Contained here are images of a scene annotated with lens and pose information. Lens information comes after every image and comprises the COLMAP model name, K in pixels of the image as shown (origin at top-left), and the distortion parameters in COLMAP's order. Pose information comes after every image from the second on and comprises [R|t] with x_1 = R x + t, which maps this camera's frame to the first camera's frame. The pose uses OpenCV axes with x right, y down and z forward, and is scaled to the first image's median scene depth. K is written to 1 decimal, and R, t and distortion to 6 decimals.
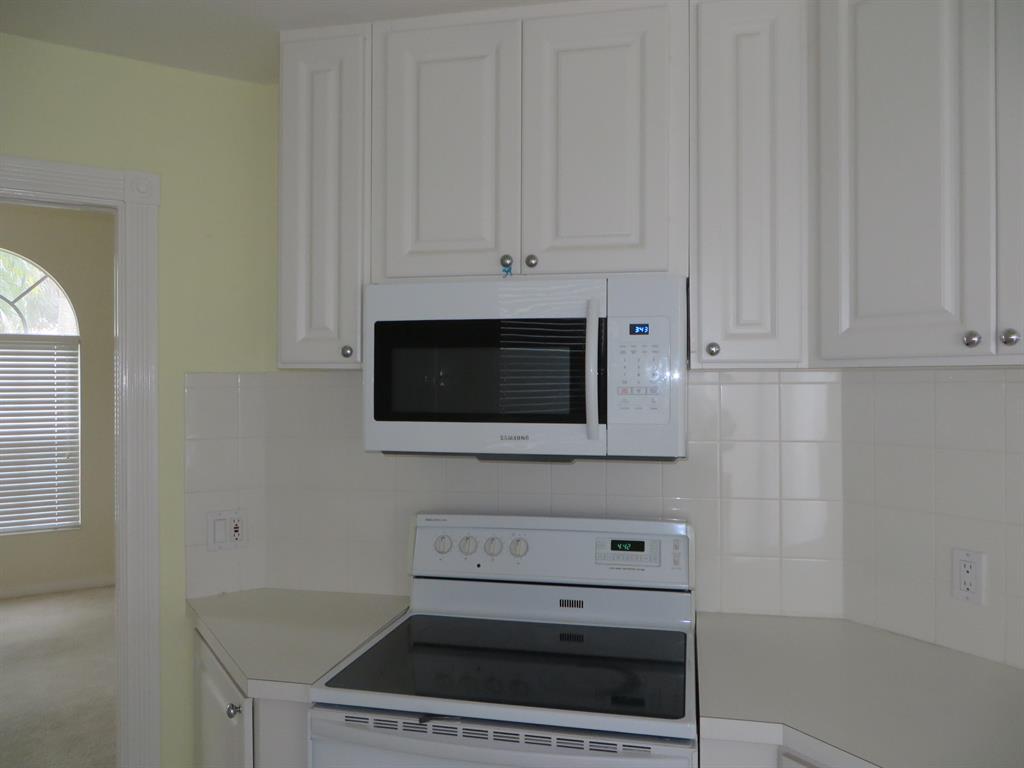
lens RADIAL K [[775.1, 0, 510.1], [0, 775.1, 375.2], [0, 0, 1]] dist [-0.010259, -0.001997]
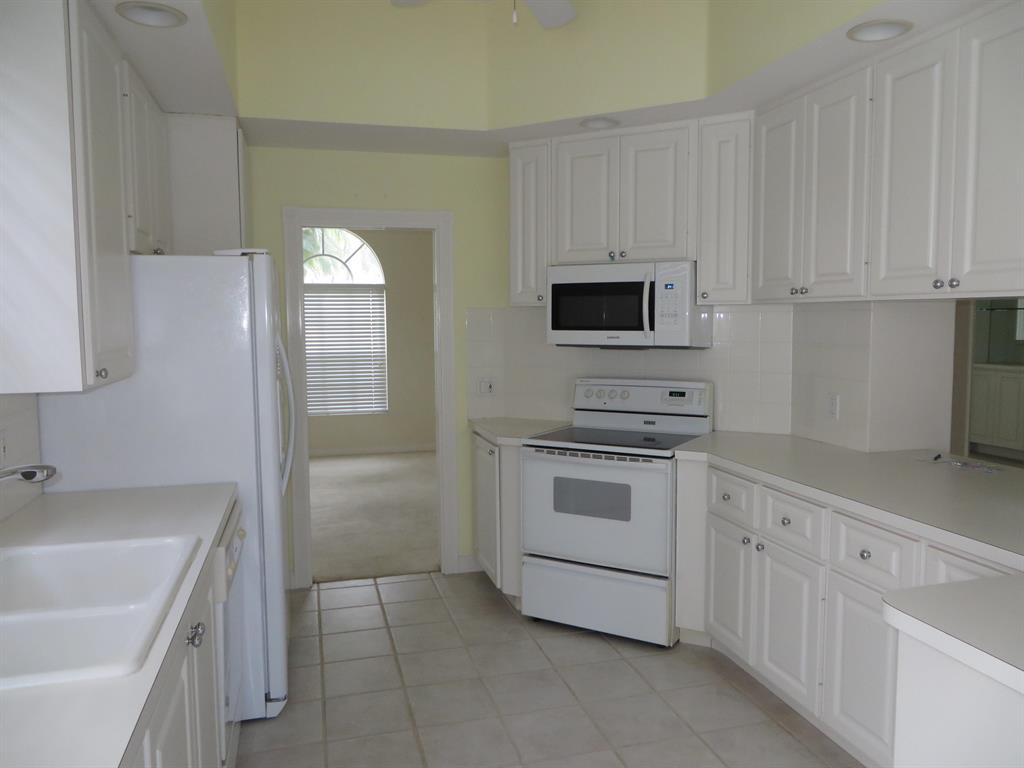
lens RADIAL K [[775.1, 0, 515.6], [0, 775.1, 382.8], [0, 0, 1]] dist [-0.010259, -0.001997]
pose [[0.957008, 0.021054, -0.289297, 0.343857], [0.006229, 0.995640, 0.093066, 0.003329], [0.289995, -0.090867, 0.952705, -1.061595]]
